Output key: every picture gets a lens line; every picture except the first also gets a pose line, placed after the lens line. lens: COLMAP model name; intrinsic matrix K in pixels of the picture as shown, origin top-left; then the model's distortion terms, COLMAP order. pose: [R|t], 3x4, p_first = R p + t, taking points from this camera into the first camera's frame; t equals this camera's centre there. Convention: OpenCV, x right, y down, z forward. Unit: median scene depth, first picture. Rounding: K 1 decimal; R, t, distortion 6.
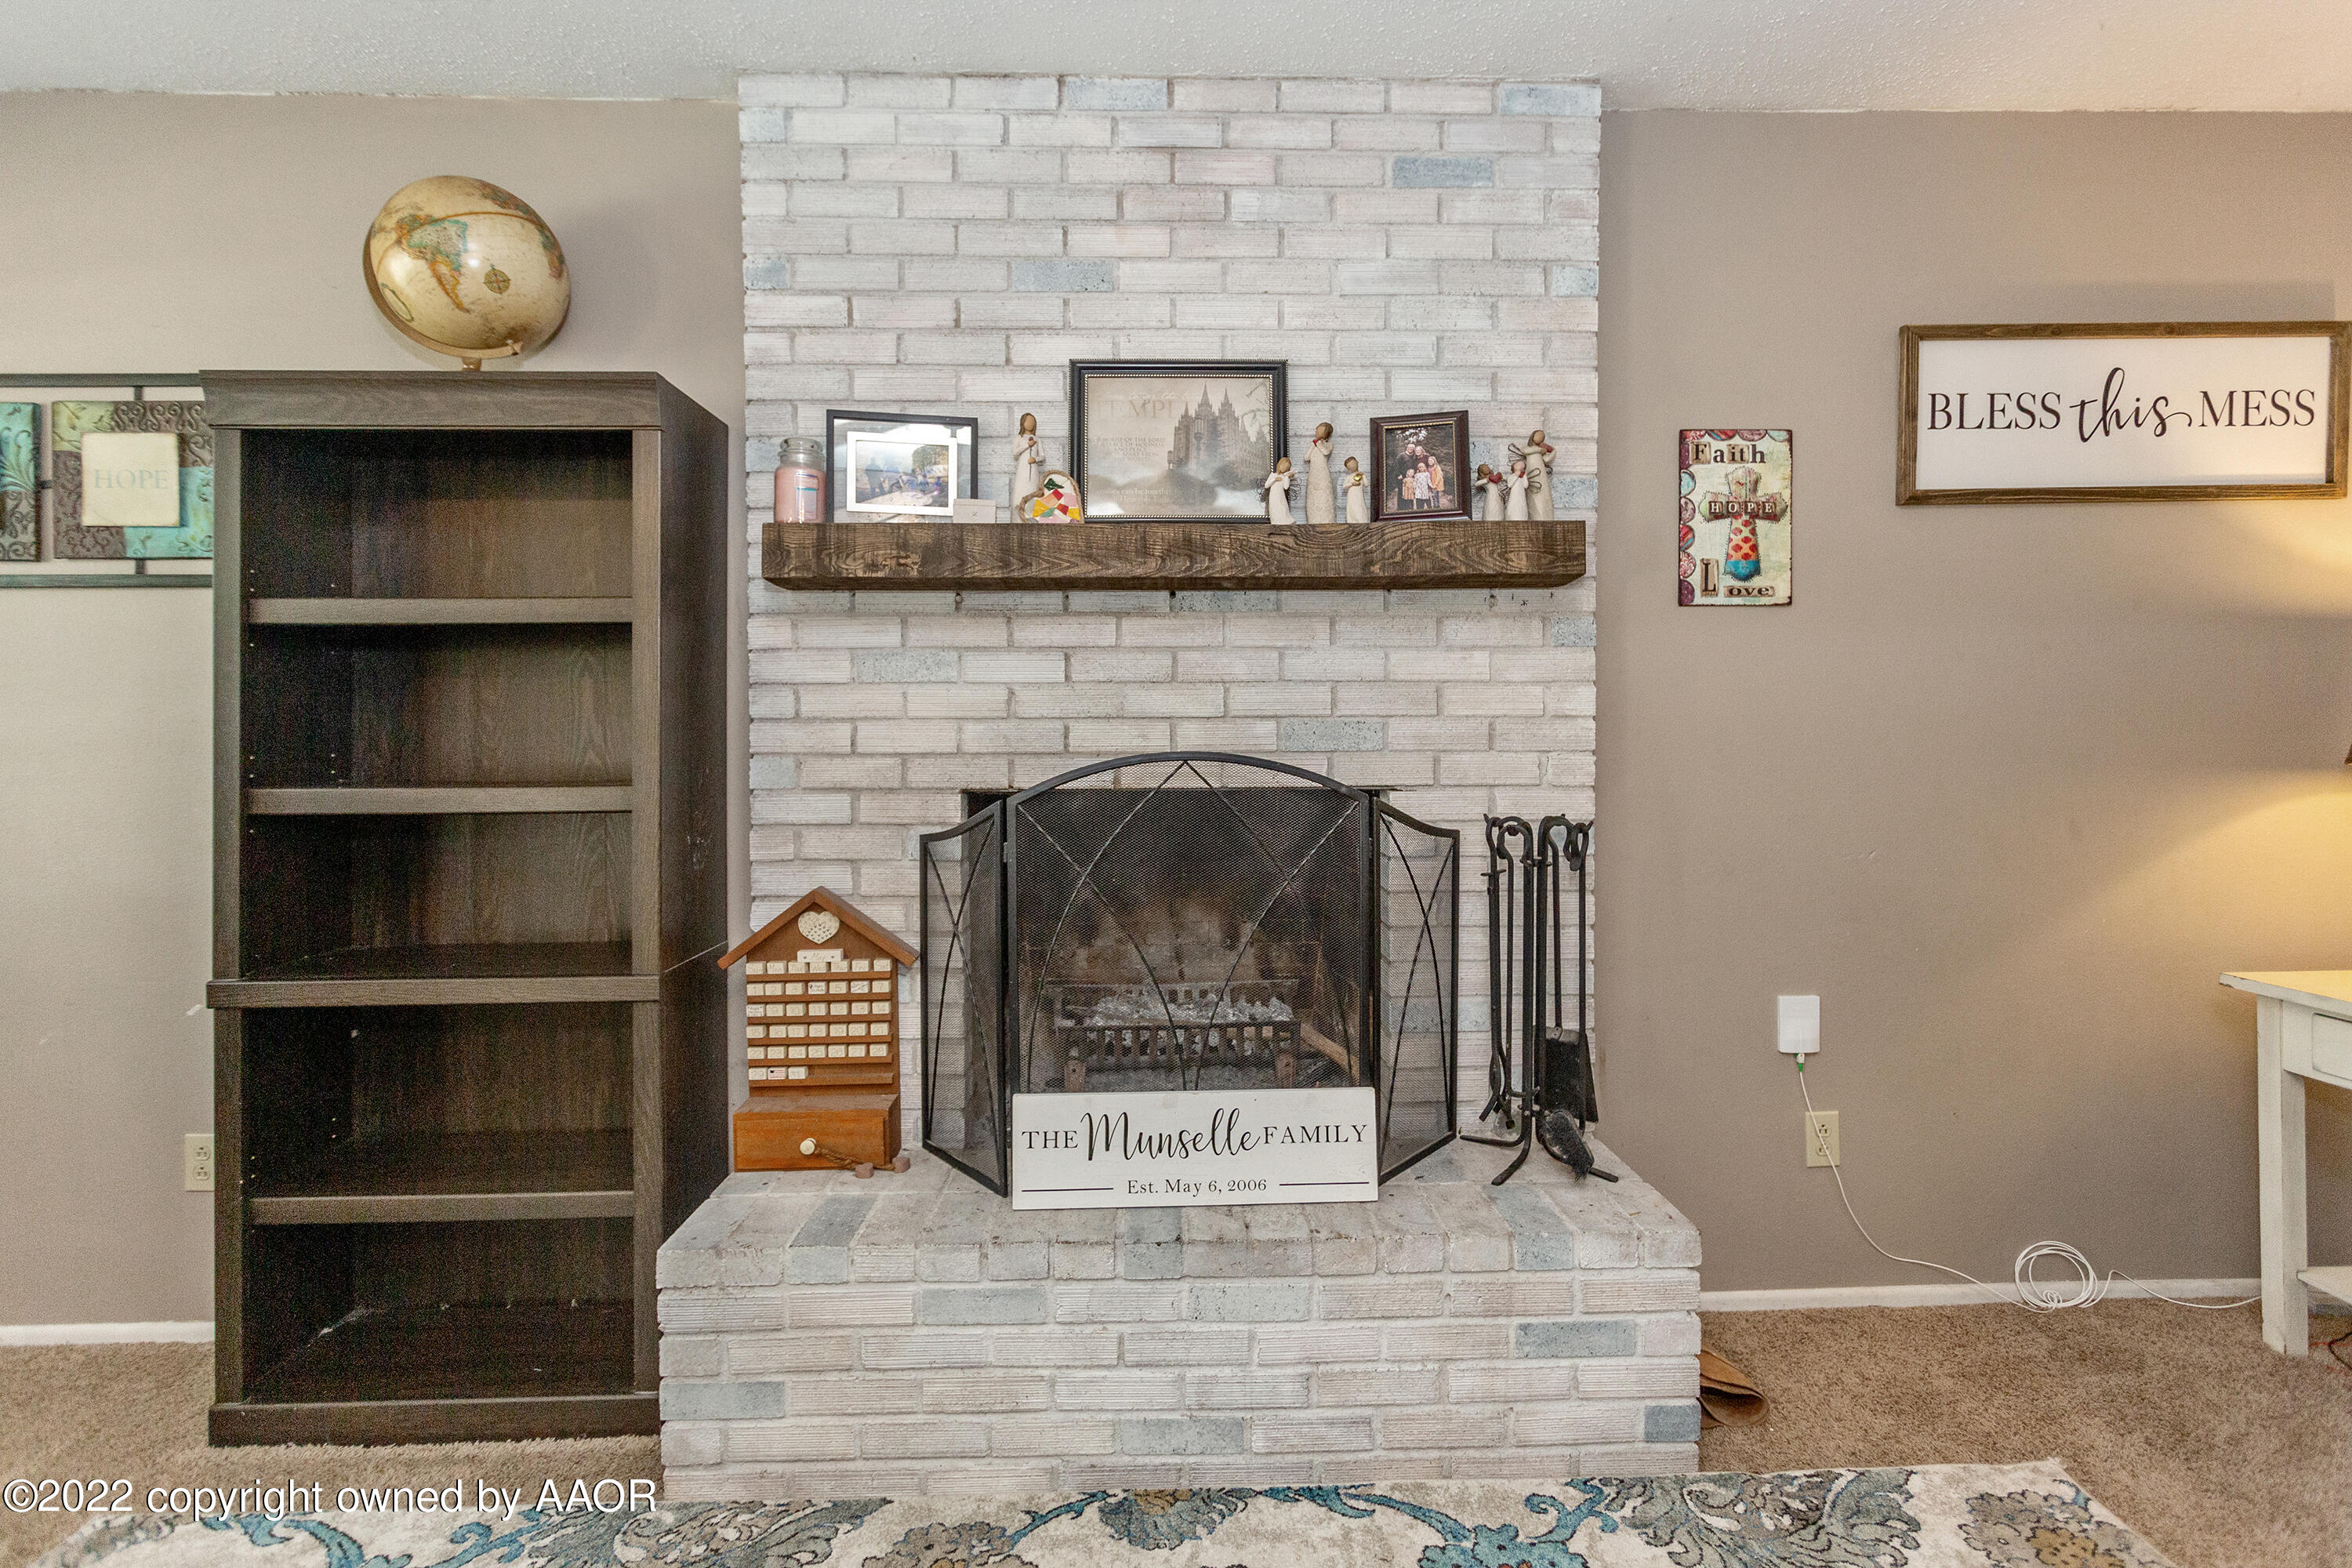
lens RADIAL K [[1111.8, 0, 1177.2], [0, 1111.8, 739.8], [0, 0, 1]] dist [0.000716, 0.000429]
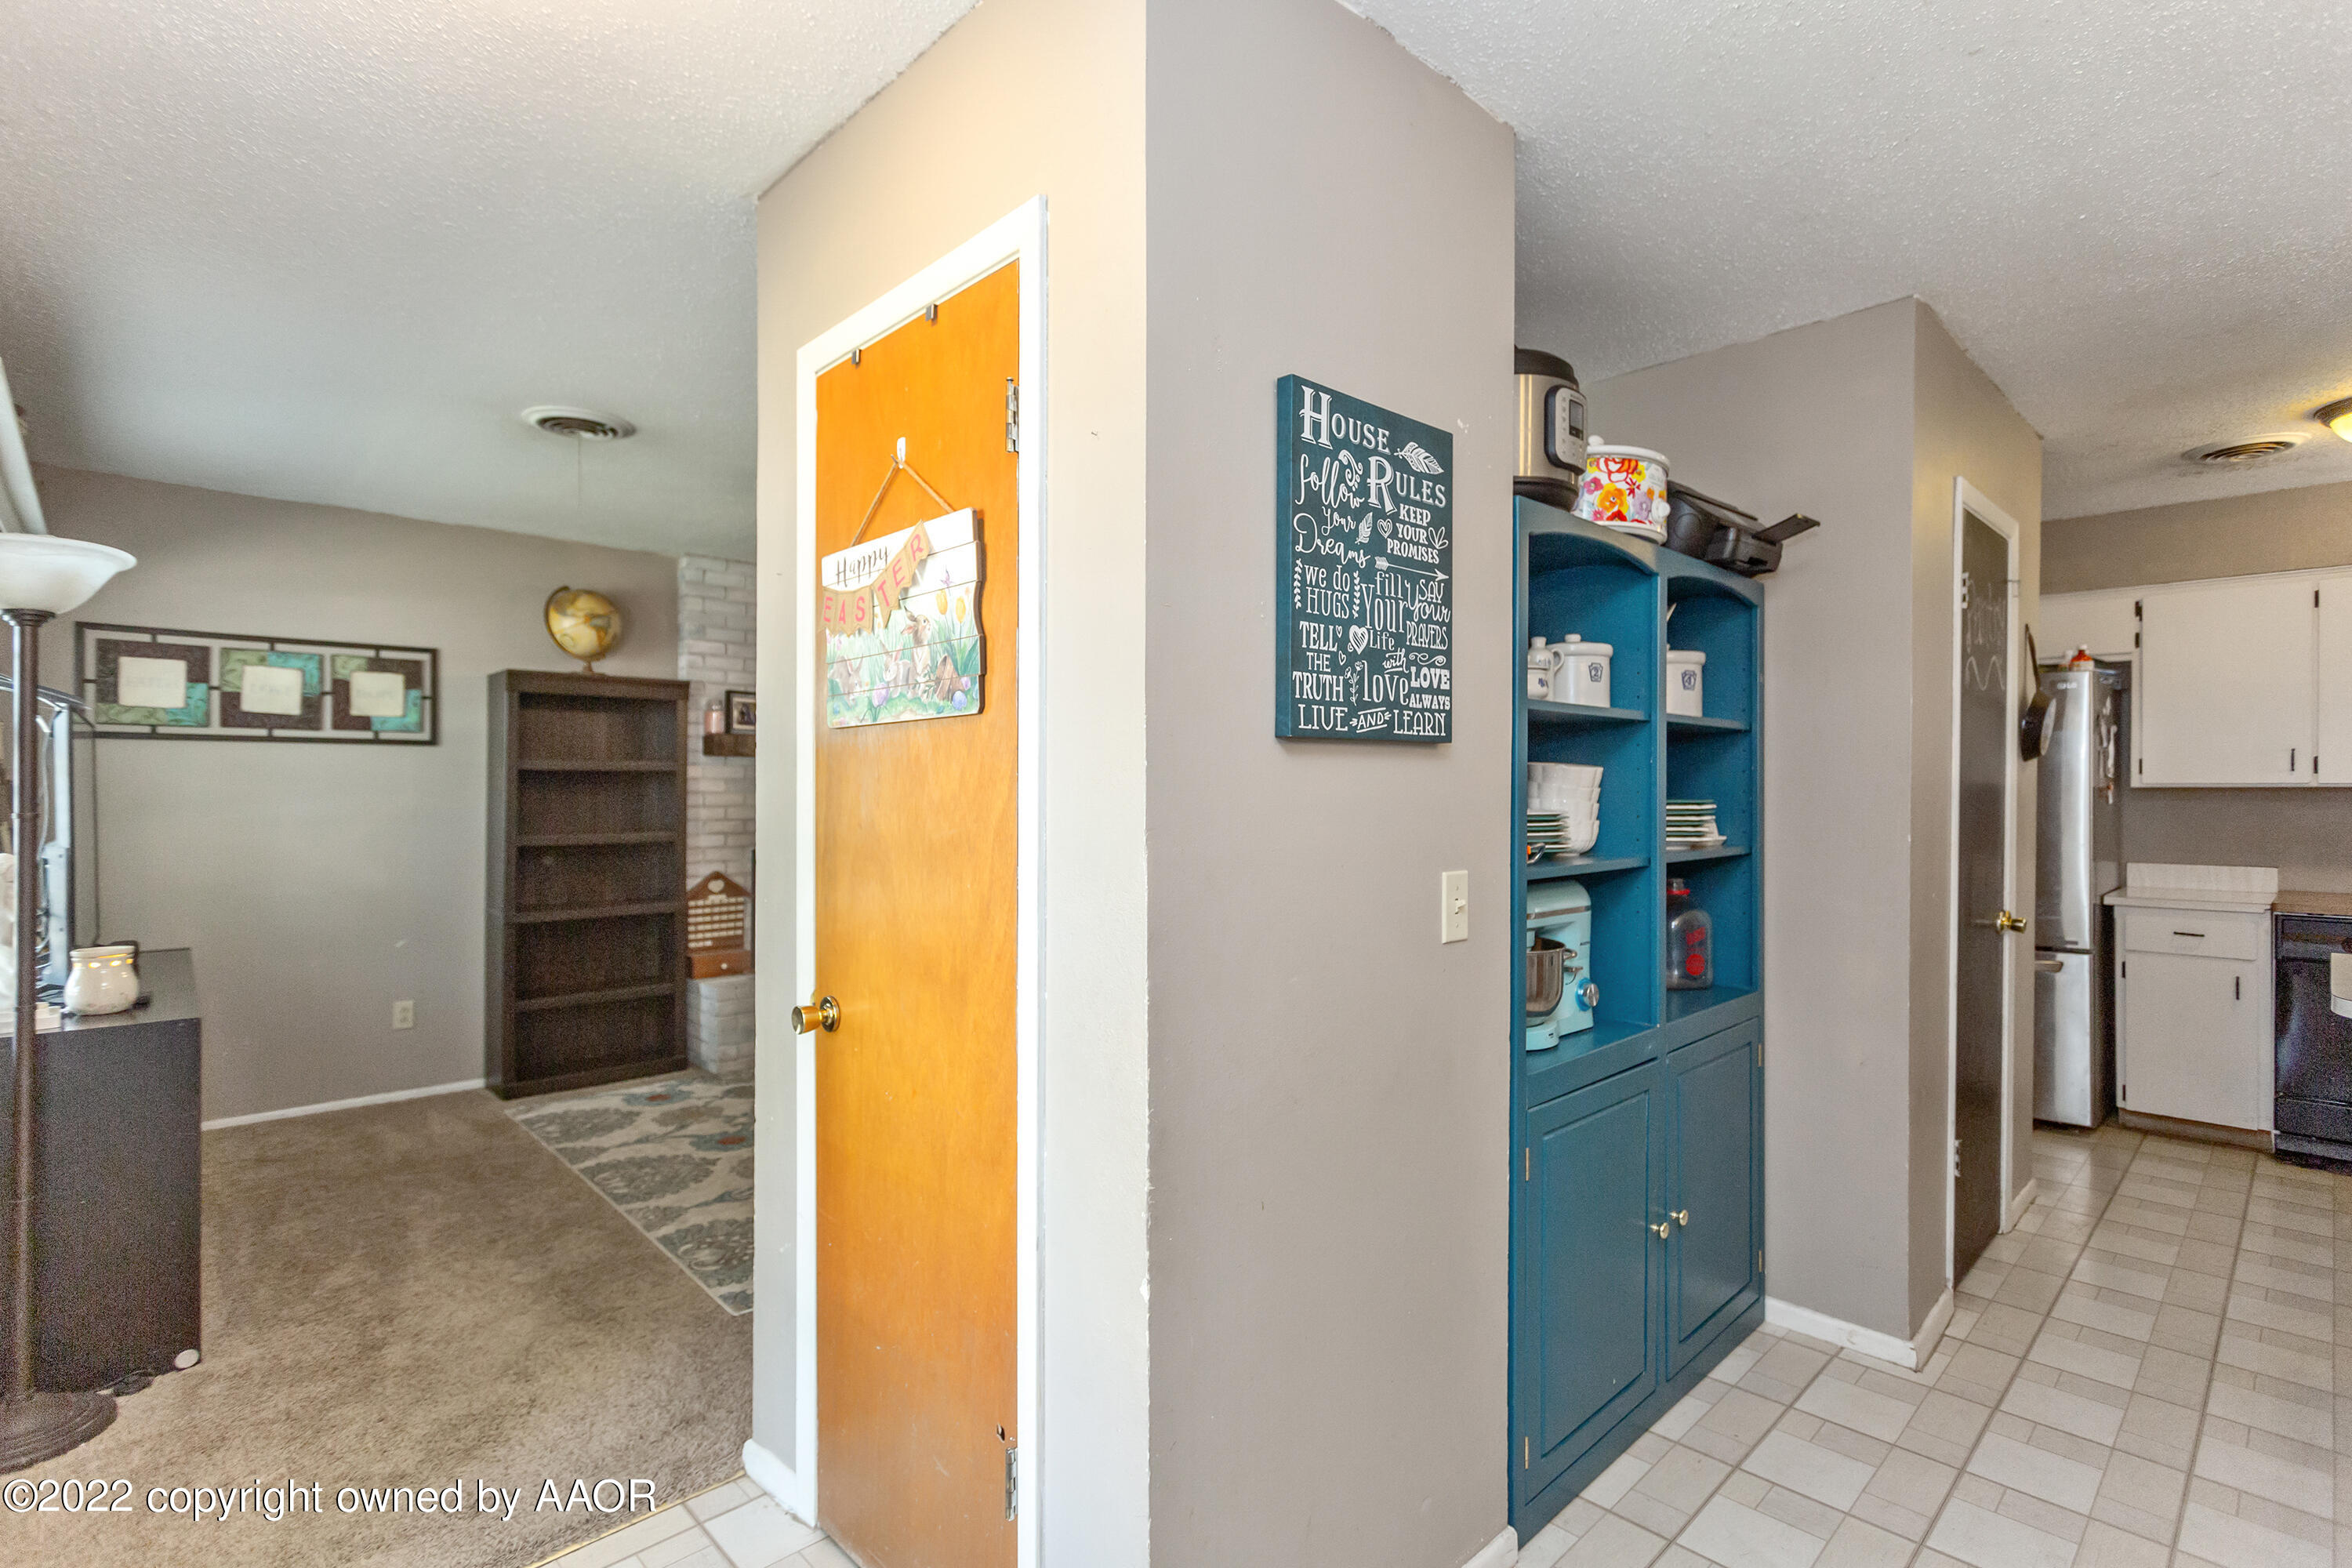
lens RADIAL K [[1106.4, 0, 1176.0], [0, 1106.4, 784.0], [0, 0, 1]] dist [0.001072, 0.000582]
pose [[0.738454, 0.009693, 0.674235, -1.257524], [0.008070, 0.999698, -0.023210, -0.001132], [-0.674256, 0.022580, 0.738152, -1.614239]]
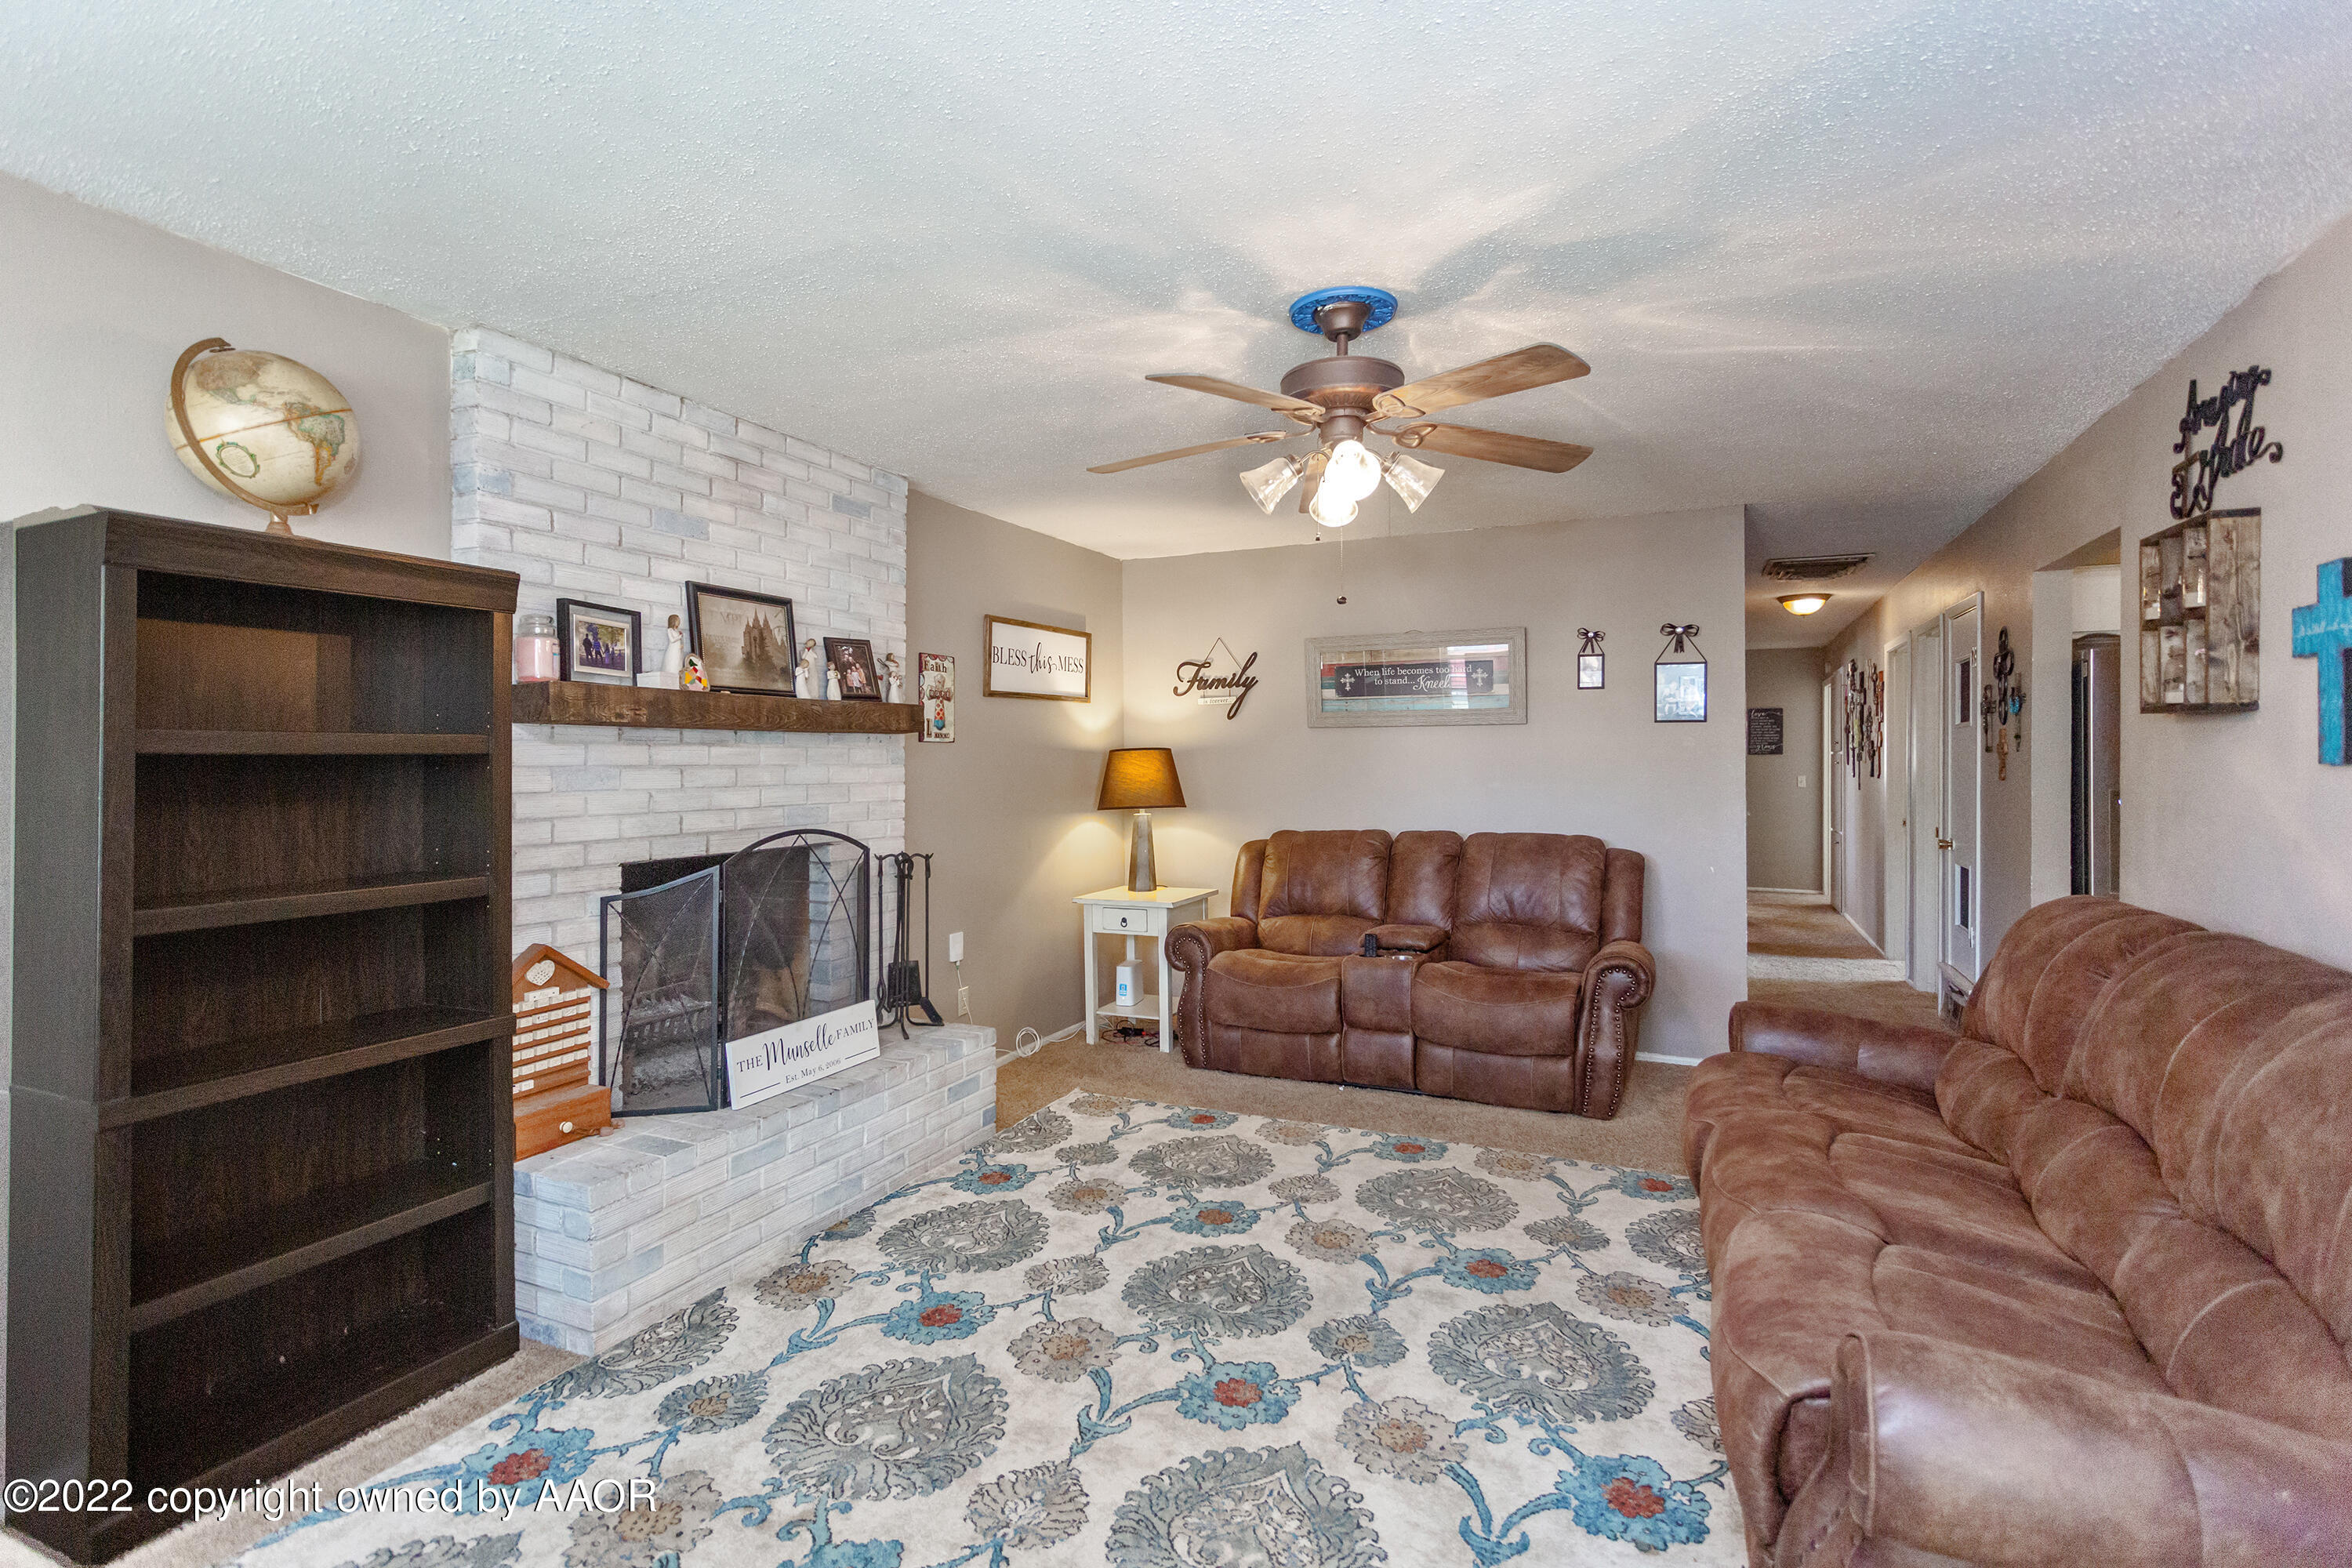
lens RADIAL K [[1099.9, 0, 1177.8], [0, 1099.9, 763.0], [0, 0, 1]] dist [0.001512, 0.000176]
pose [[0.443416, 0.001608, 0.896315, -1.164739], [0.013955, 0.999865, -0.008697, -0.064141], [-0.896207, 0.016364, 0.443333, -0.289199]]
